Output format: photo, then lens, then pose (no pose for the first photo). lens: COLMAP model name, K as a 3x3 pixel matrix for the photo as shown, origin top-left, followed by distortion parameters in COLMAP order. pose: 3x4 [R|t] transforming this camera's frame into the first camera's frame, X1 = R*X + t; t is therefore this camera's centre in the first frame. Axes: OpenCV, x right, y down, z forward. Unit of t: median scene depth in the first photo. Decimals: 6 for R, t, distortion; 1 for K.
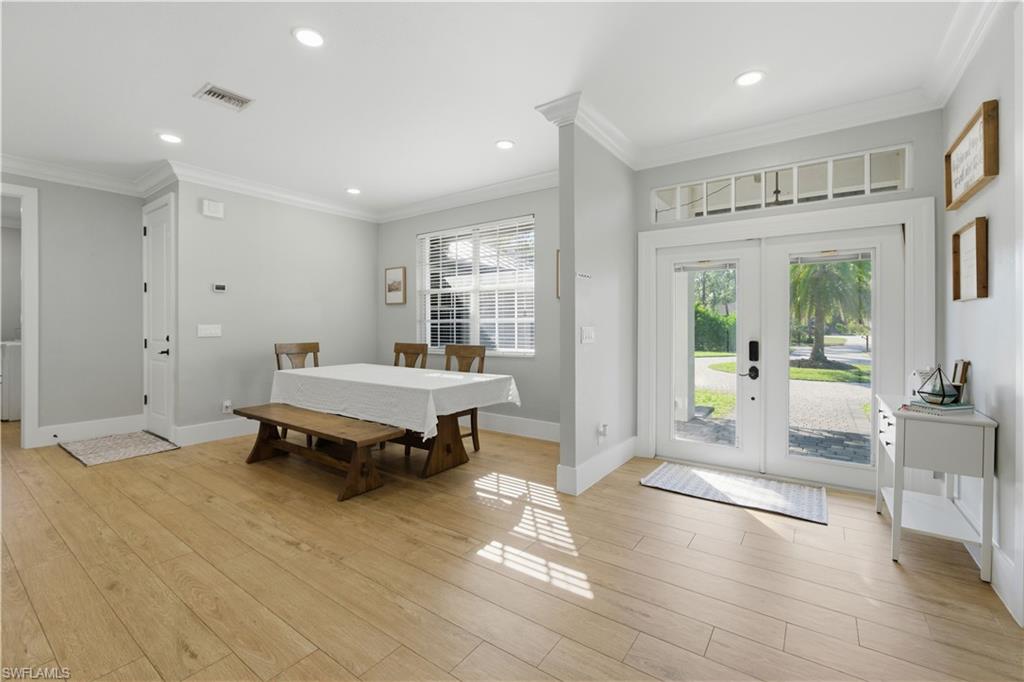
lens RADIAL K [[434.0, 0, 506.7], [0, 434.0, 330.7], [0, 0, 1]] dist [-0.014811, 0.002208]
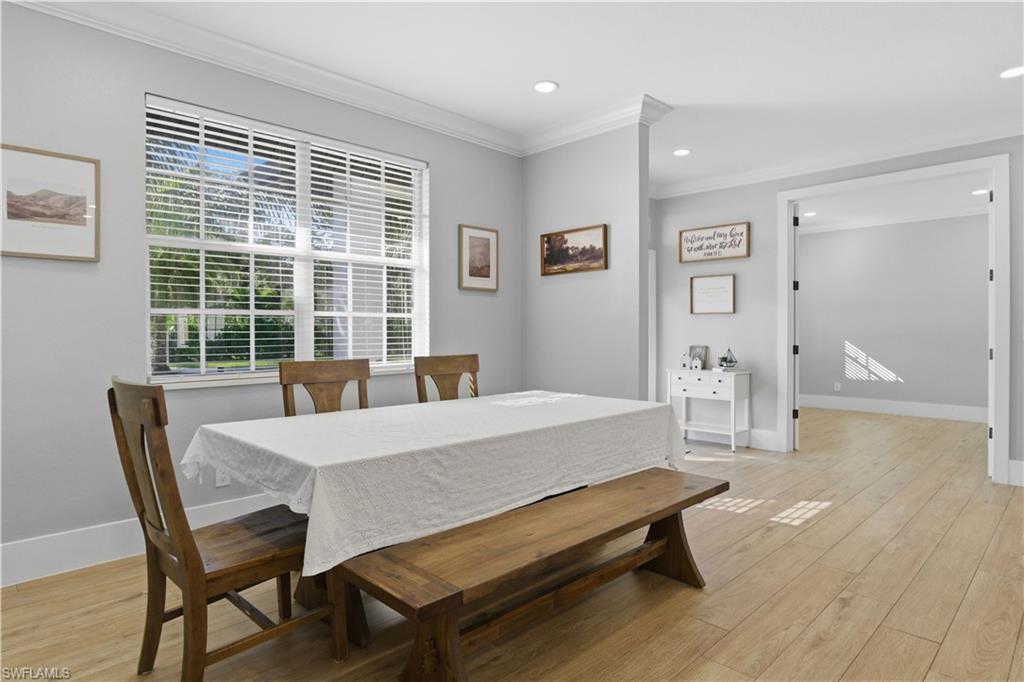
lens RADIAL K [[585.3, 0, 498.4], [0, 585.3, 337.9], [0, 0, 1]] dist [-0.011510, -0.003222]
pose [[0.177388, -0.011481, 0.984074, -1.020043], [0.008621, 0.999912, 0.010111, 0.000404], [-0.984103, 0.006690, 0.177471, 0.890984]]
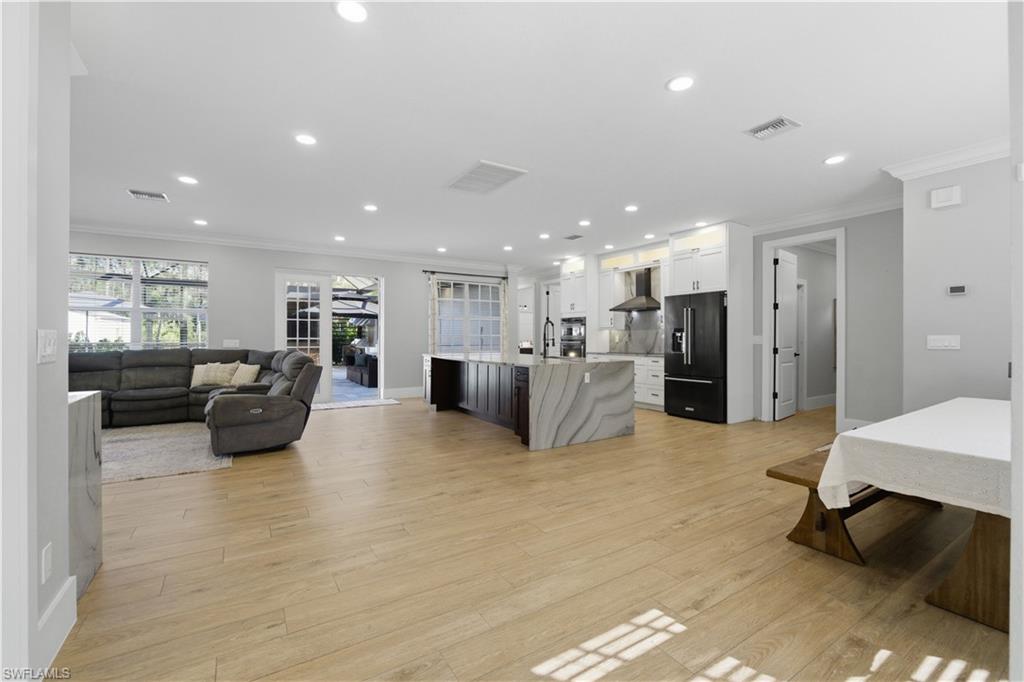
lens RADIAL K [[434.0, 0, 511.2], [0, 434.0, 338.9], [0, 0, 1]] dist [-0.014811, 0.002208]
pose [[-0.370640, 0.000626, -0.928776, 0.476954], [-0.011420, 0.999921, 0.005231, -0.001780], [0.928706, 0.012545, -0.370603, 0.621800]]
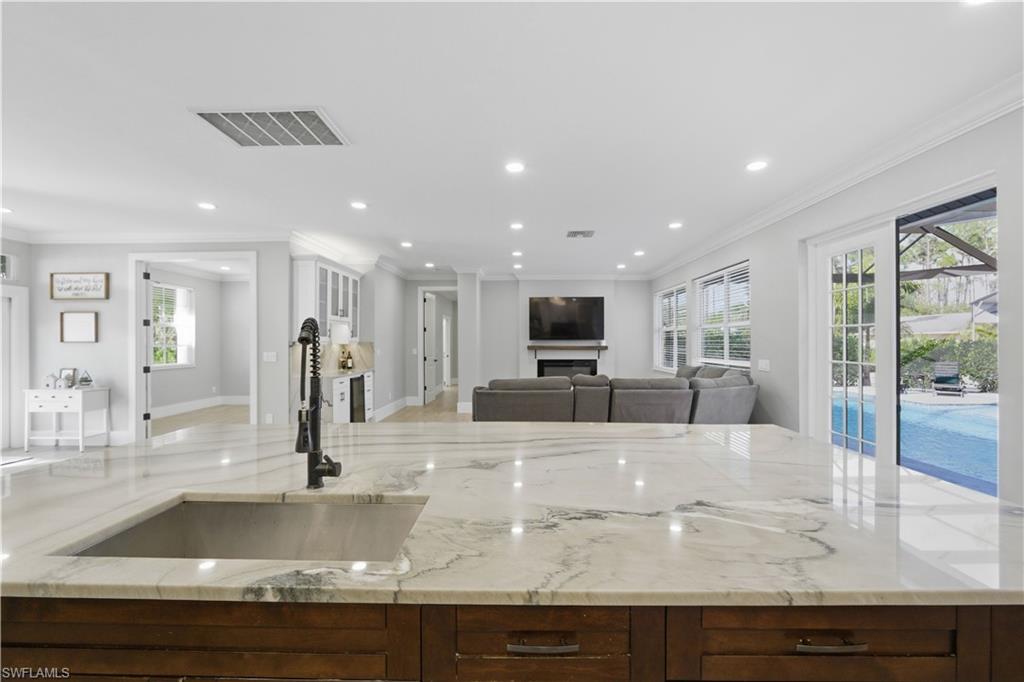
lens RADIAL K [[434.0, 0, 509.9], [0, 434.0, 341.1], [0, 0, 1]] dist [-0.014811, 0.002208]
pose [[-0.567273, 0.003451, 0.823522, -1.379742], [0.009659, 0.999950, 0.002463, -0.037773], [-0.823473, 0.009351, -0.567278, 0.221381]]
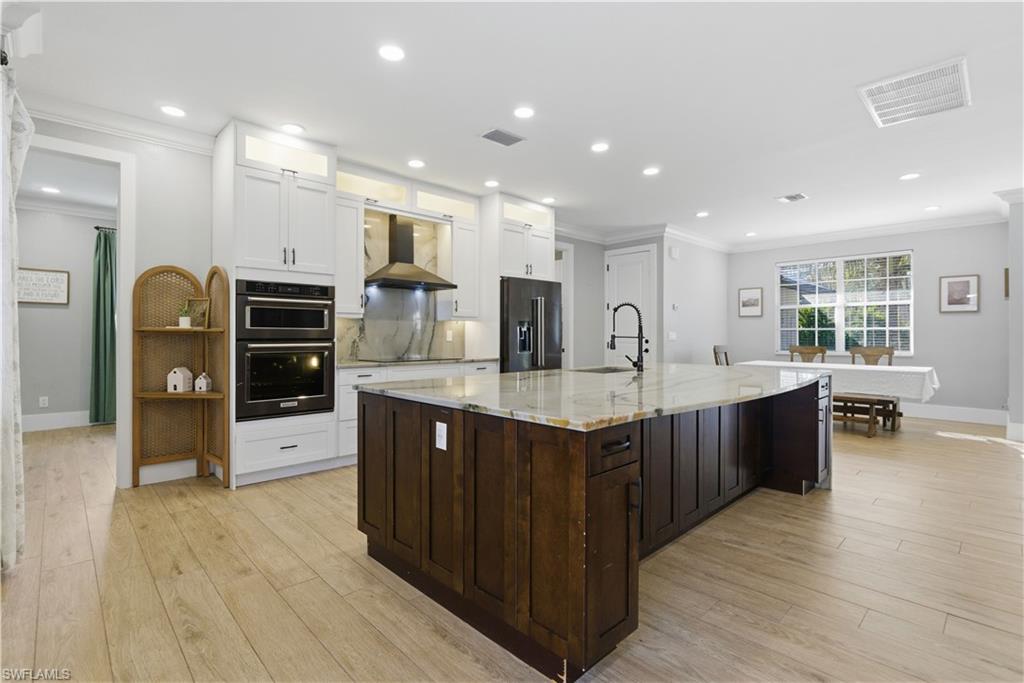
lens RADIAL K [[480.8, 0, 514.0], [0, 480.8, 336.0], [0, 0, 1]] dist [-0.020658, 0.001146]
pose [[0.984700, -0.000136, -0.174259, -1.104390], [-0.001038, 0.999977, -0.006648, 0.012064], [0.174256, 0.006727, 0.984677, -0.824226]]
